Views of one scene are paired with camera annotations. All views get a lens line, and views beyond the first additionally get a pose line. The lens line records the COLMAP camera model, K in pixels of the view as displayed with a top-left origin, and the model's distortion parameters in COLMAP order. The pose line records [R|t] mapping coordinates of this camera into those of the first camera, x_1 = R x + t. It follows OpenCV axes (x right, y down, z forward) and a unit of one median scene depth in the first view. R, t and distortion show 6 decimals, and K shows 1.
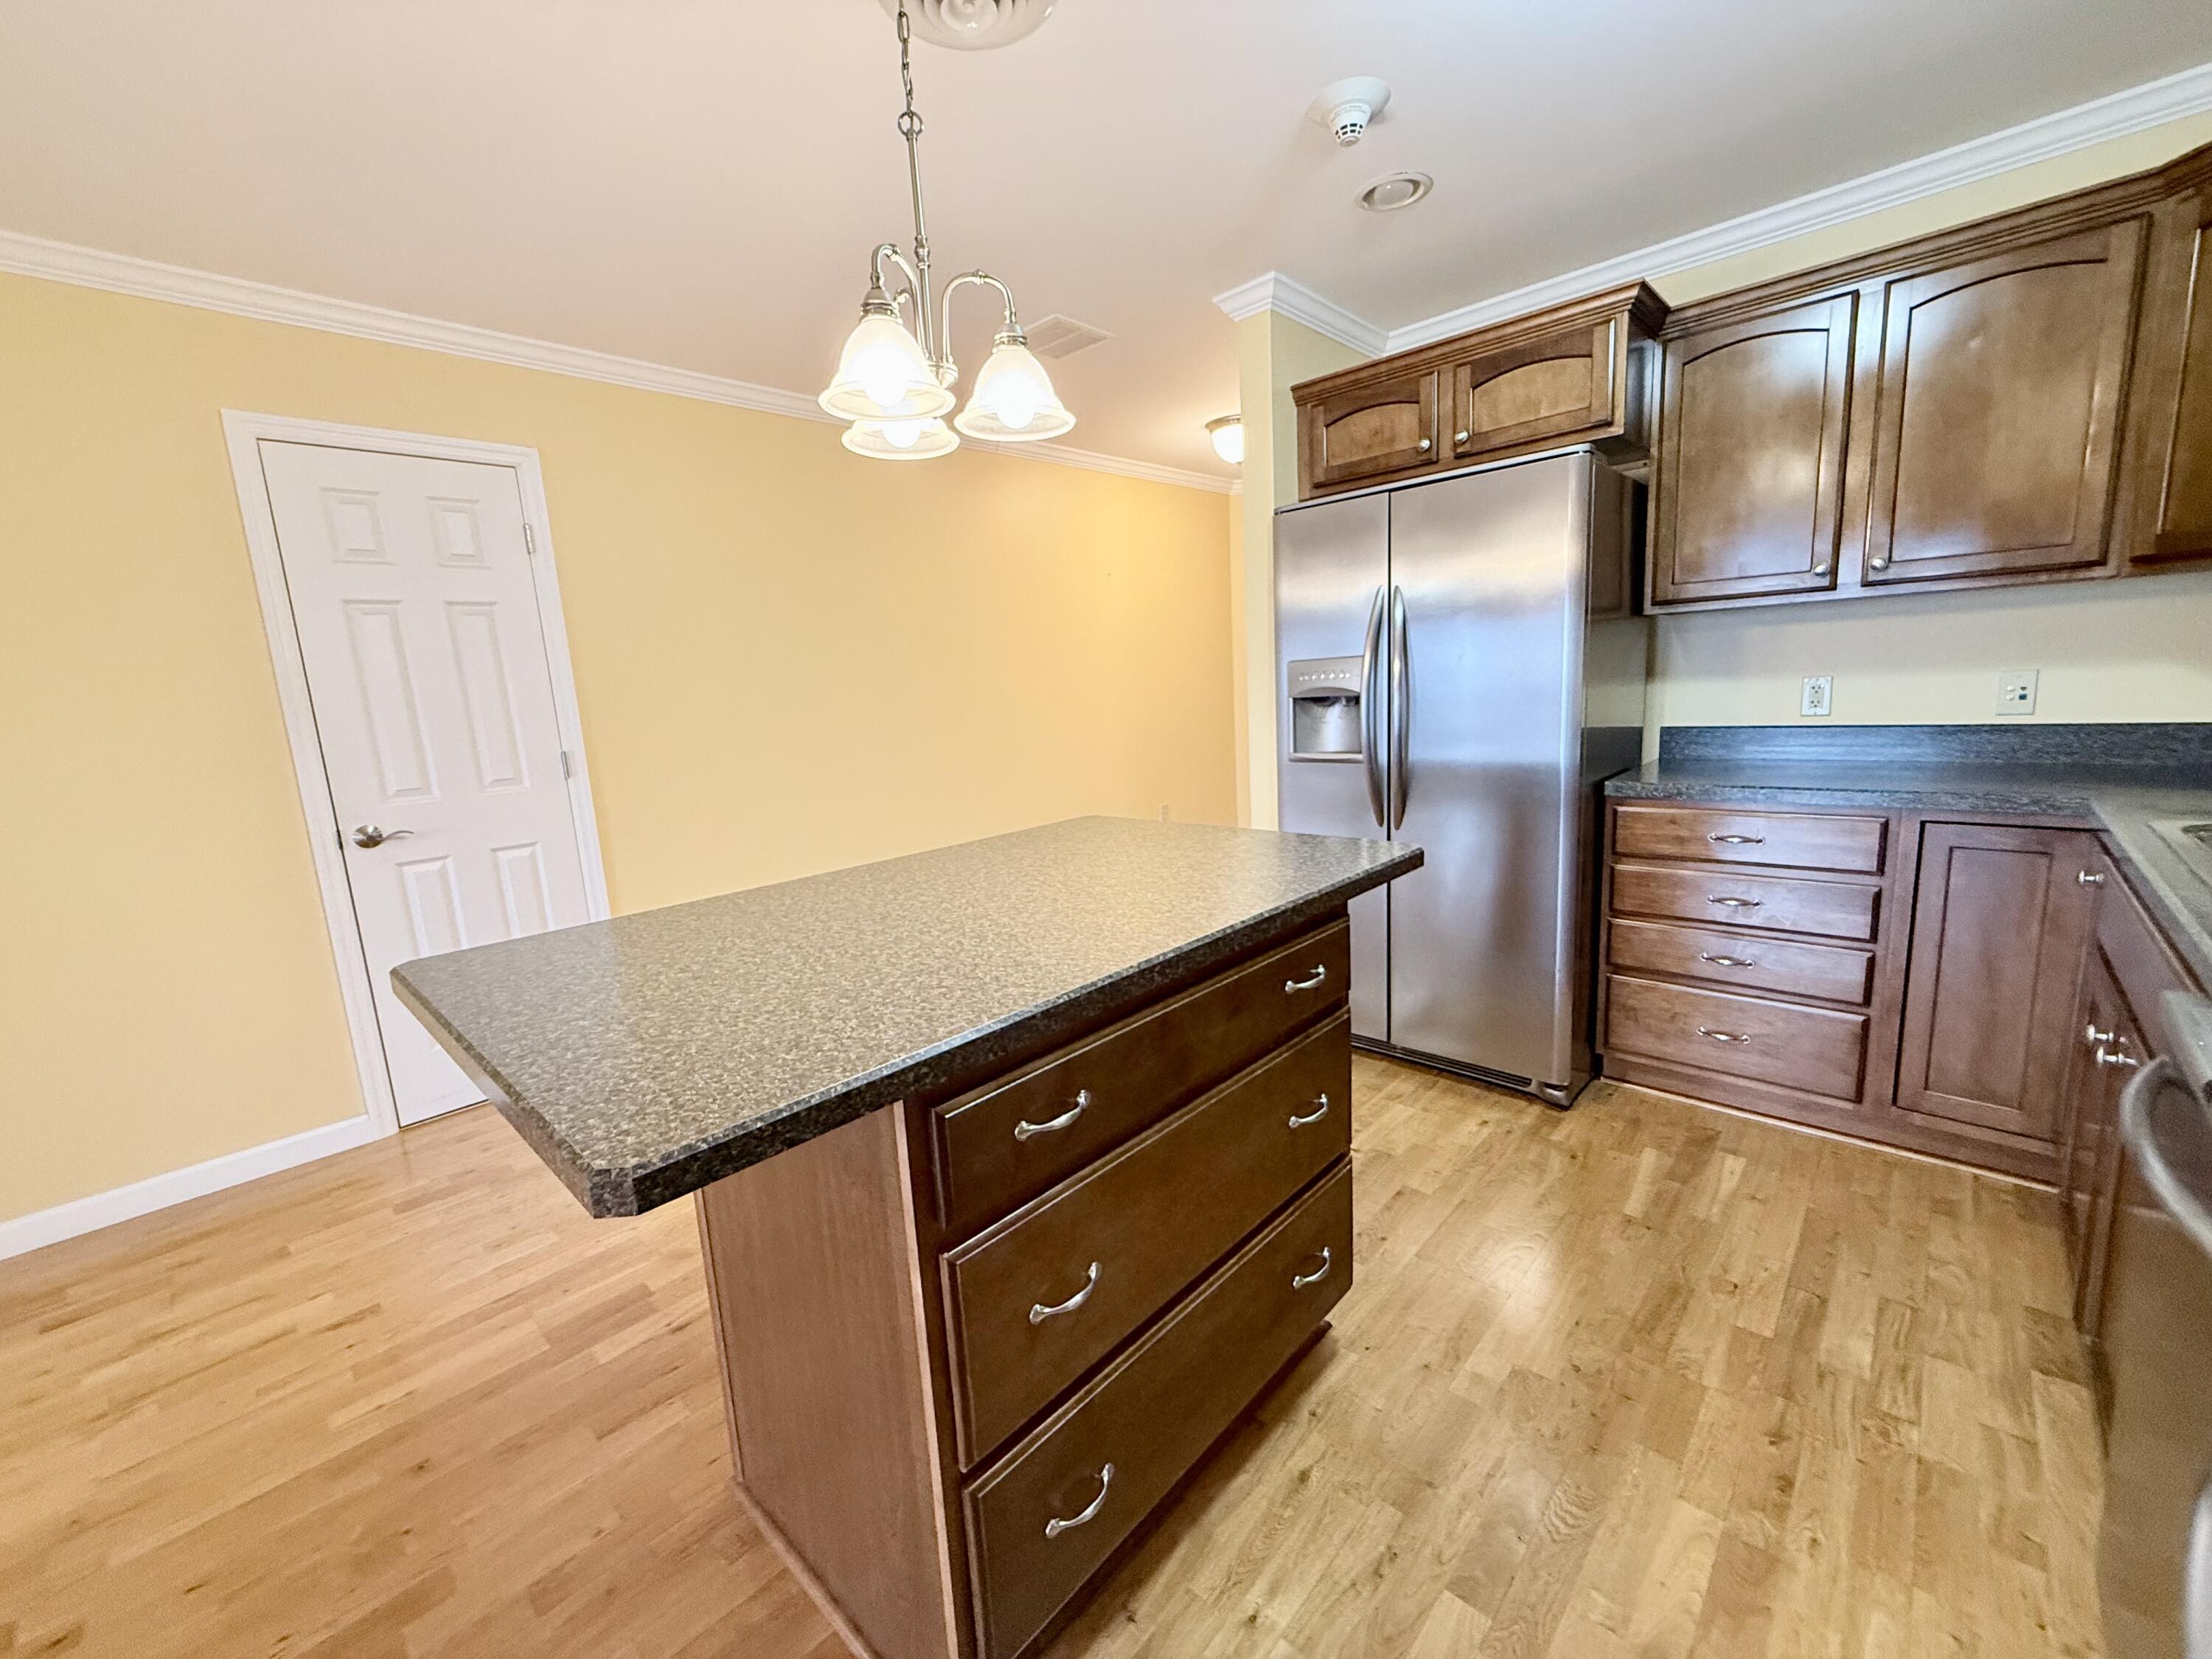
lens RADIAL K [[877.5, 0, 1101.8], [0, 877.5, 831.7], [0, 0, 1]] dist [-0.000495, 0.000034]
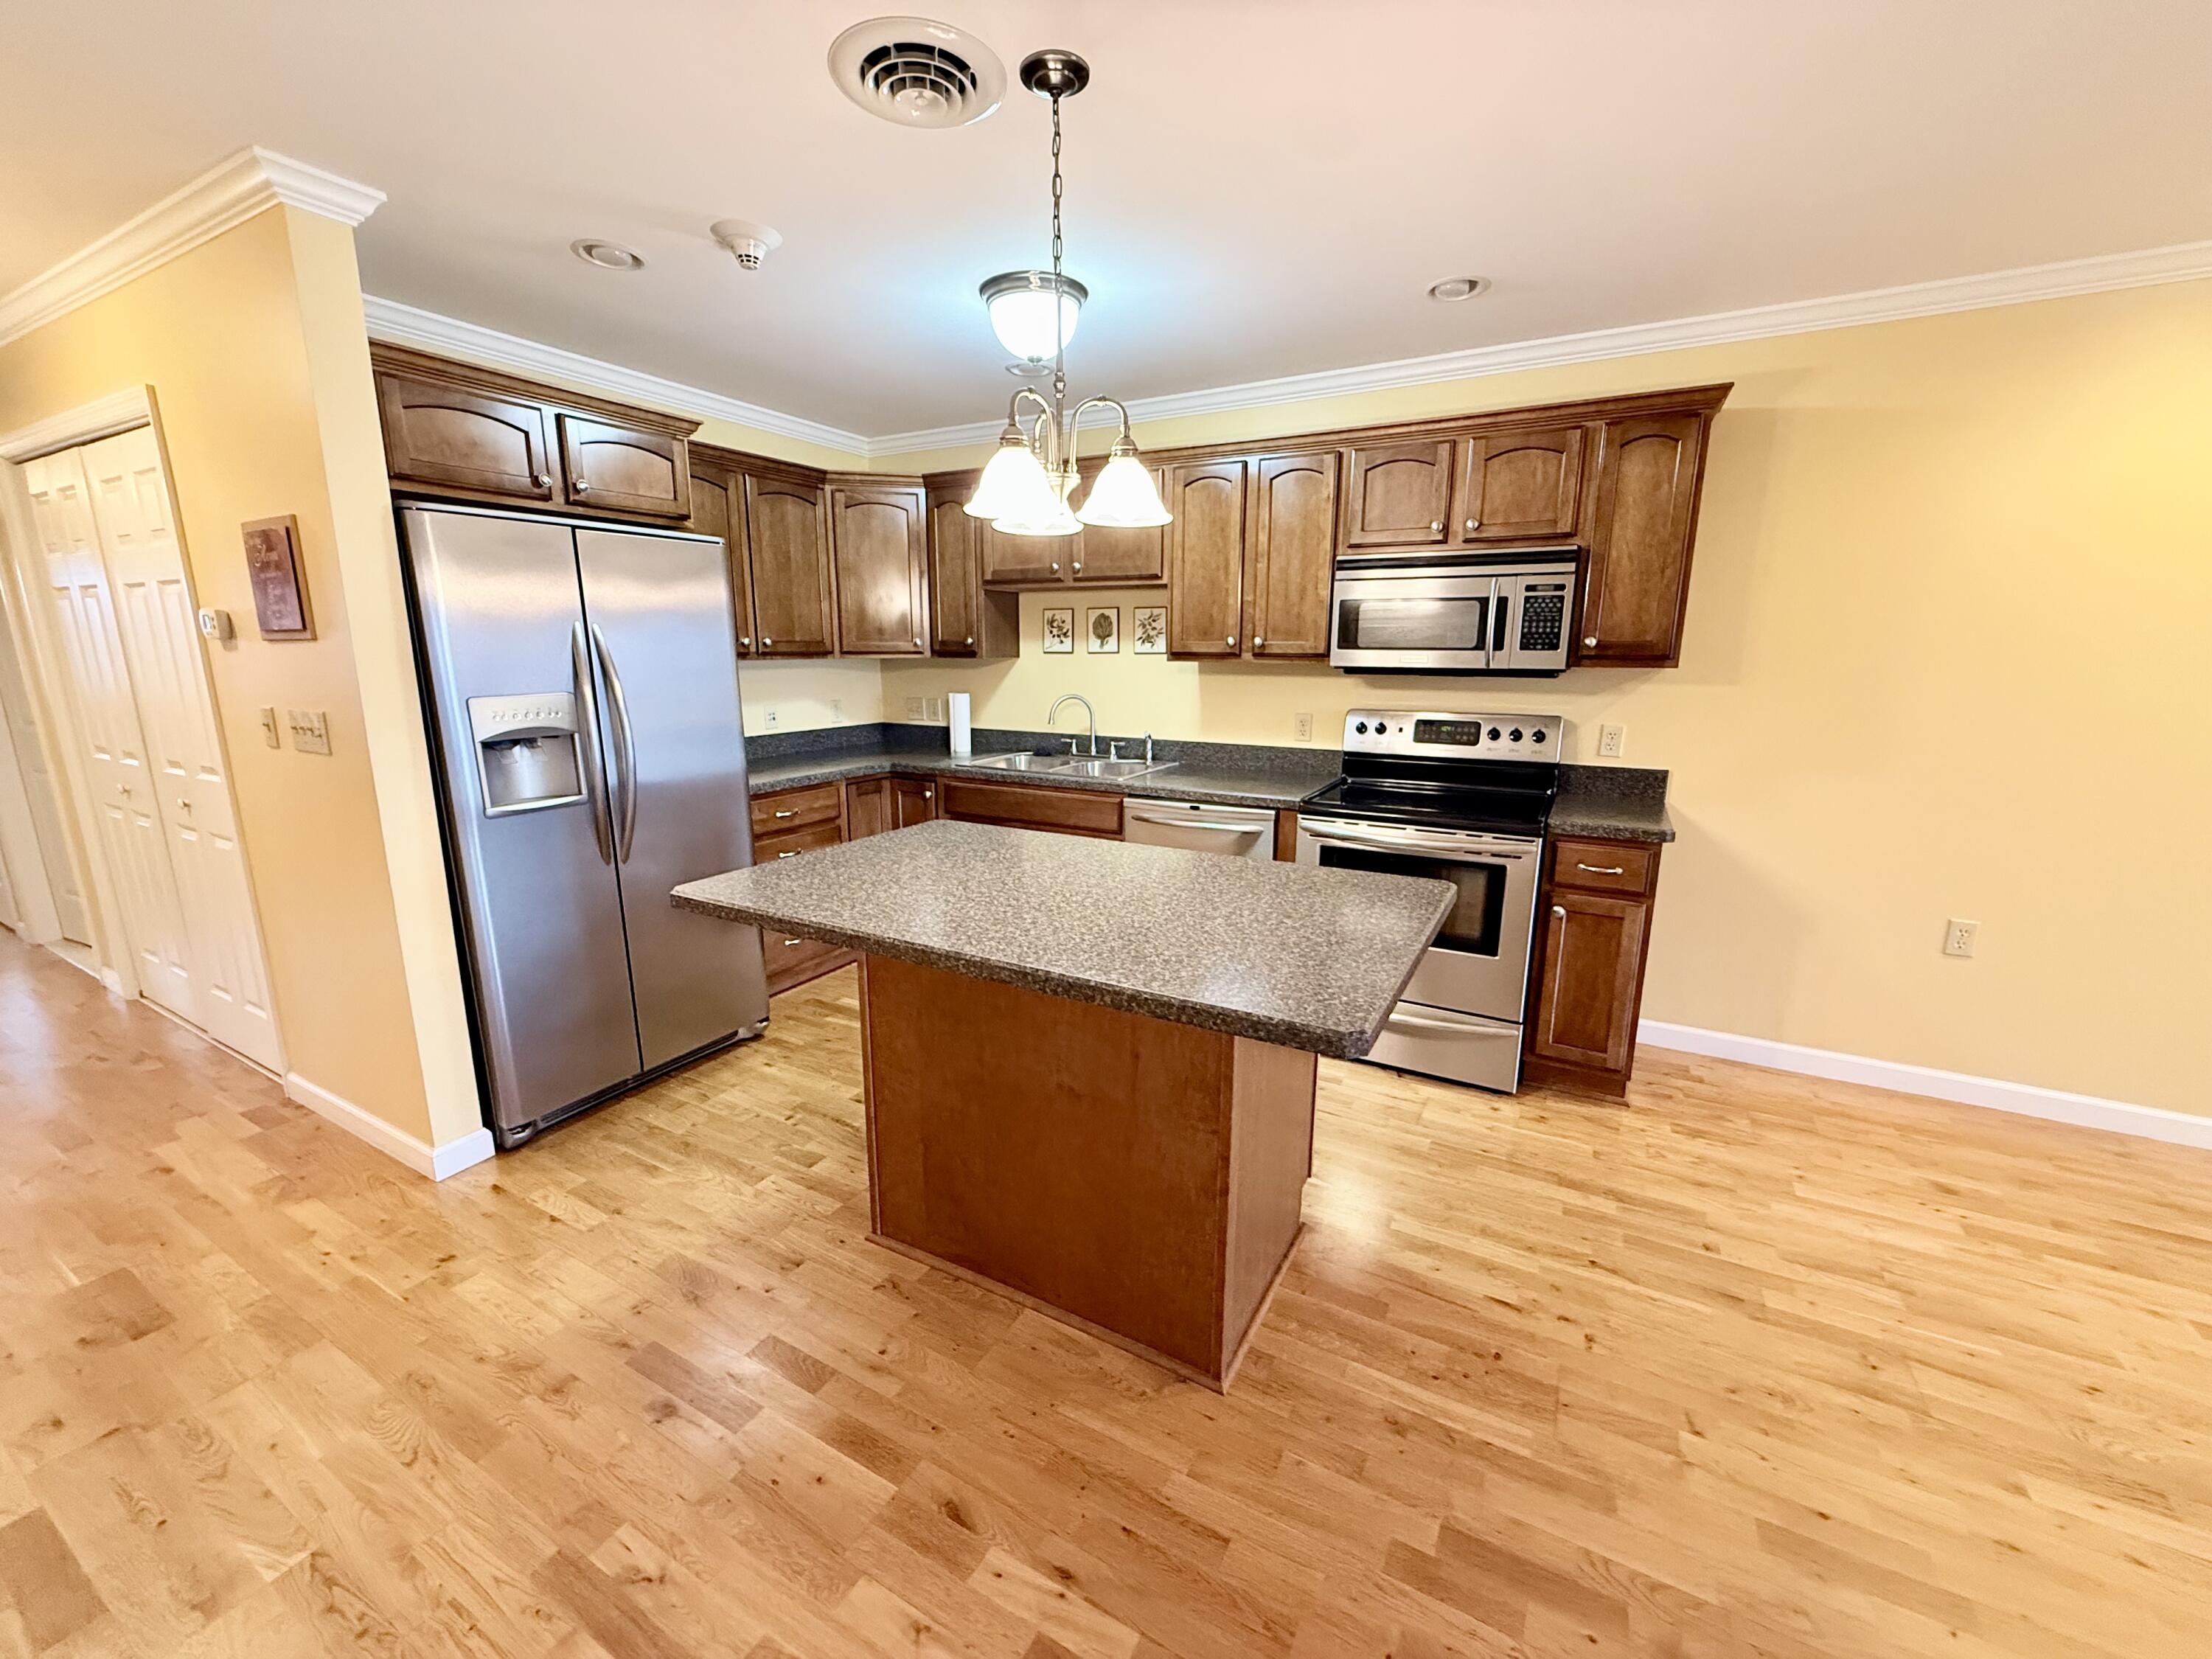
lens RADIAL K [[882.4, 0, 1106.8], [0, 882.4, 823.5], [0, 0, 1]] dist [-0.001588, -0.000108]
pose [[-0.248109, -0.137818, 0.958879, -0.824707], [0.171216, 0.968007, 0.183432, -0.146919], [-0.953482, 0.209686, -0.216574, 0.720758]]
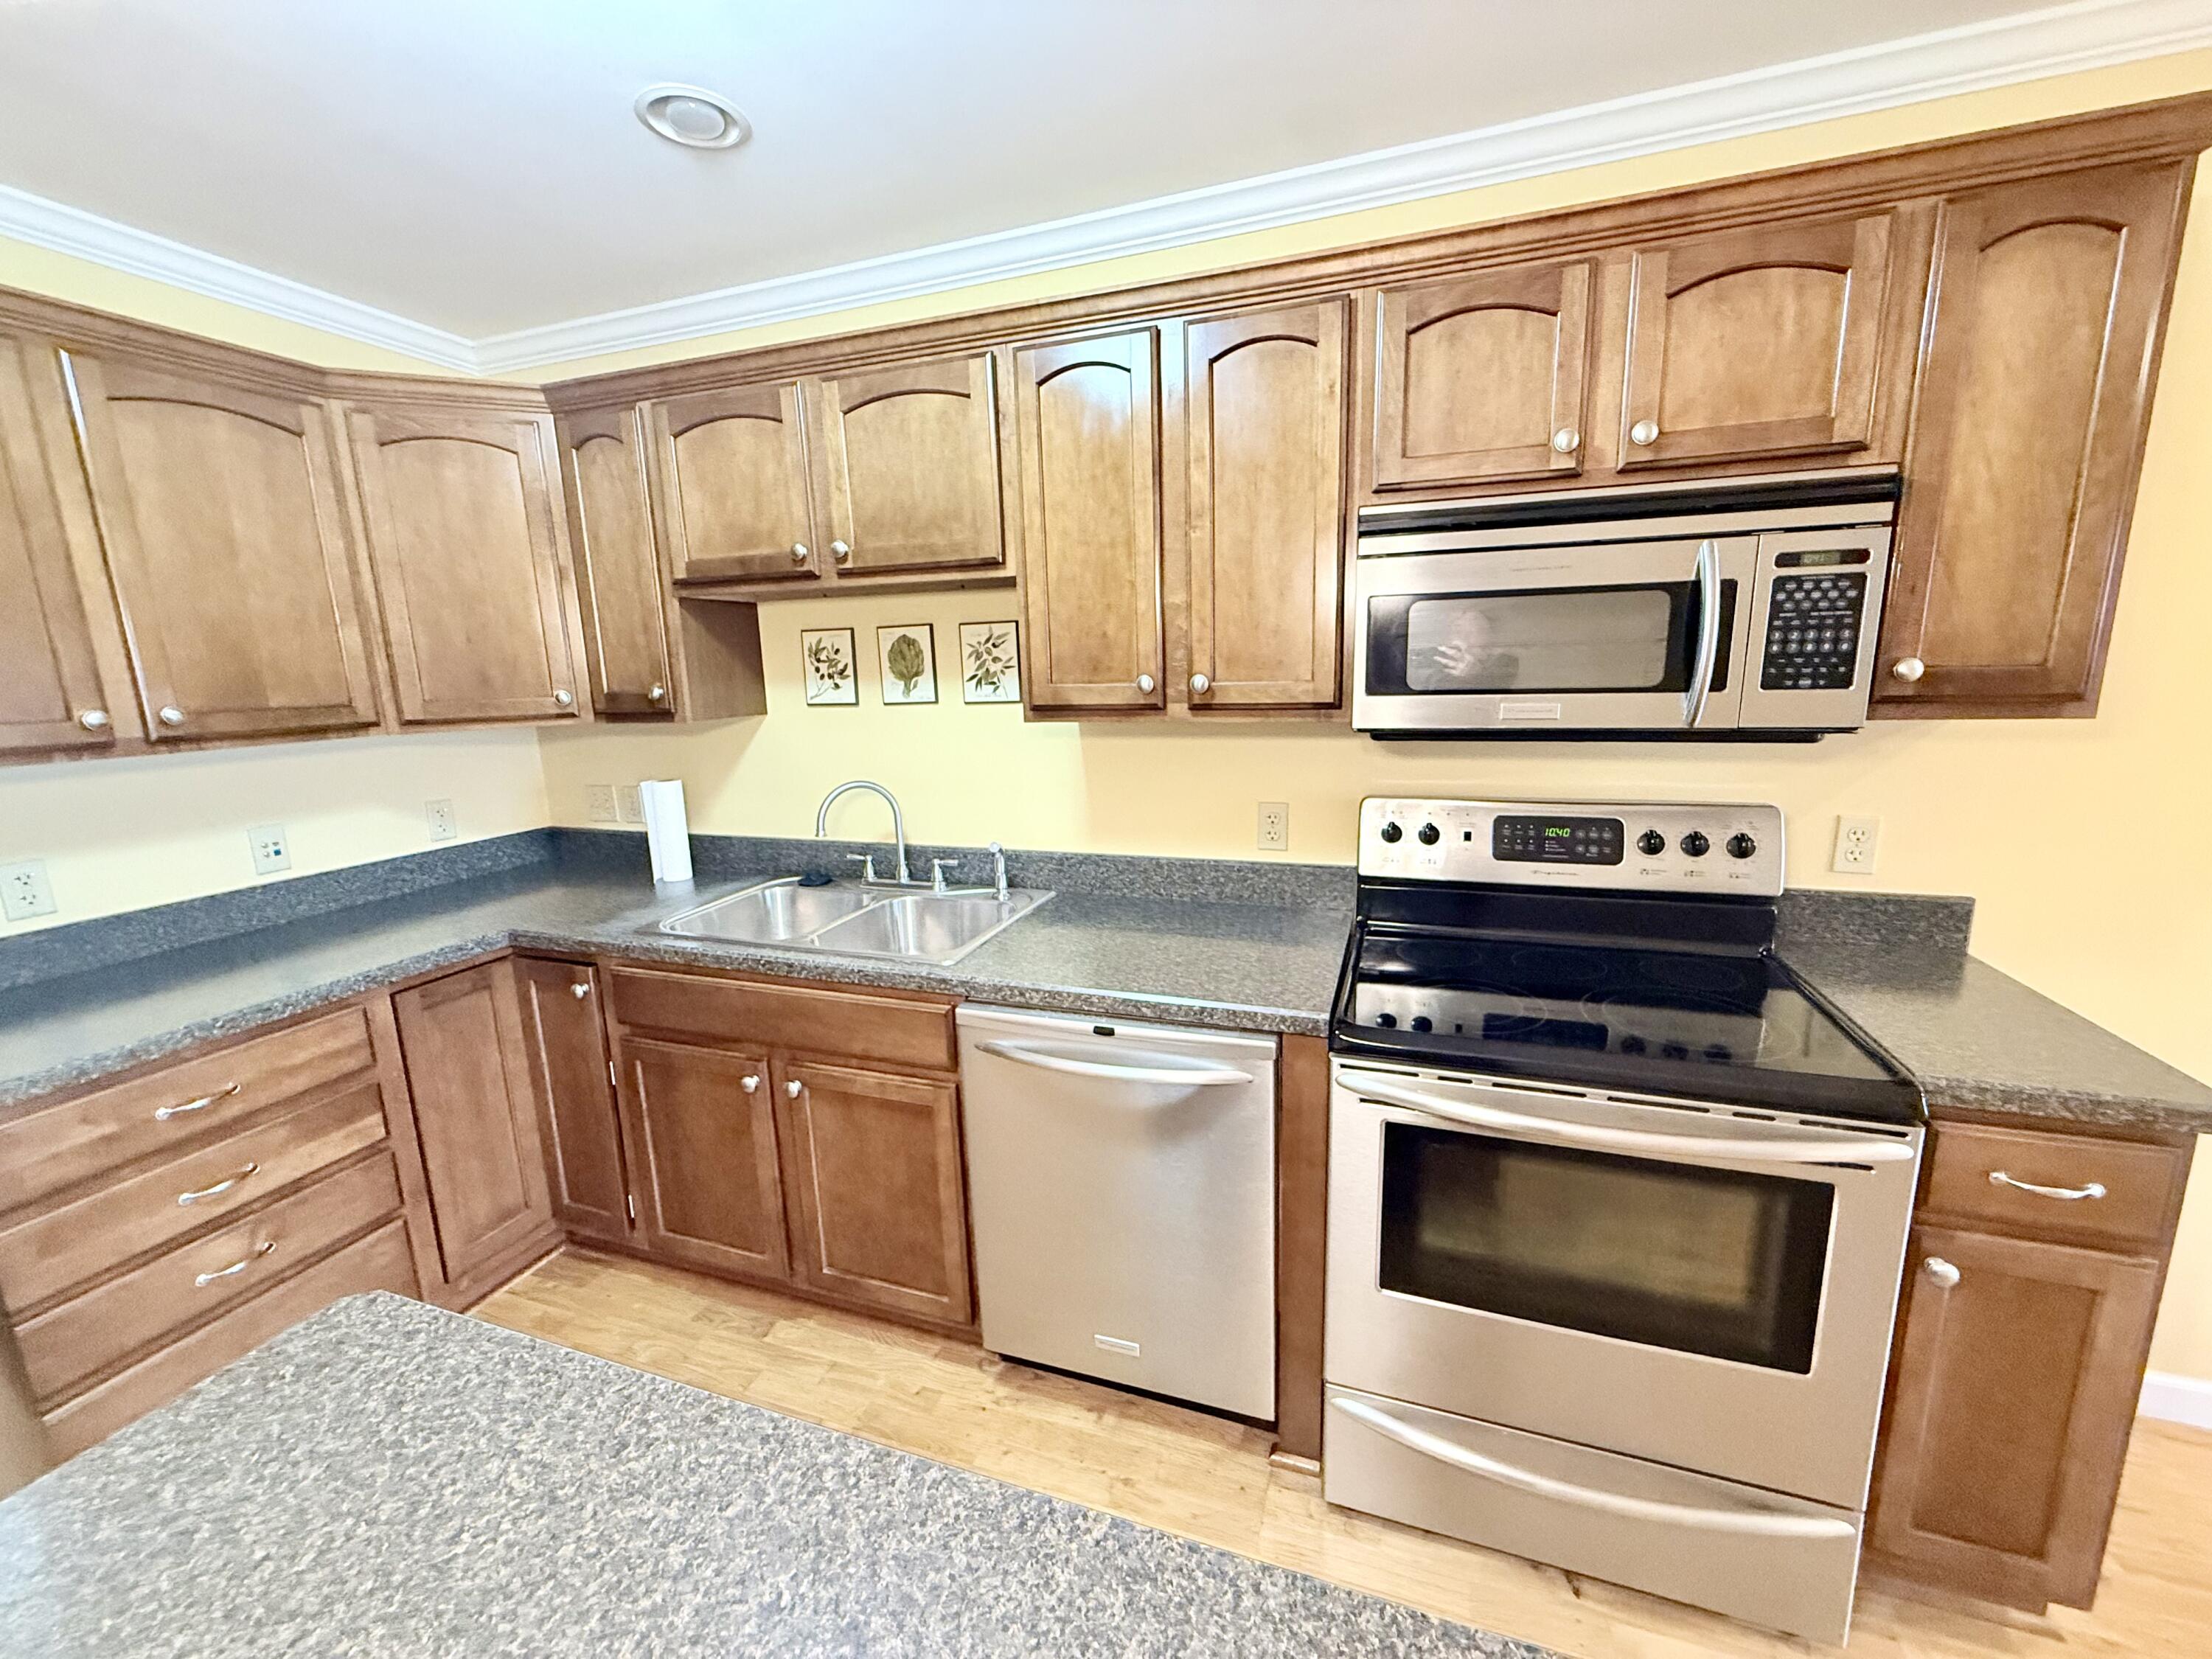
lens RADIAL K [[882.4, 0, 1106.8], [0, 882.4, 823.5], [0, 0, 1]] dist [-0.001588, -0.000108]
pose [[-0.407580, -0.100501, 0.907622, -0.164376], [0.202208, 0.959318, 0.197029, -0.174207], [-0.890500, 0.263833, -0.370677, 0.502796]]
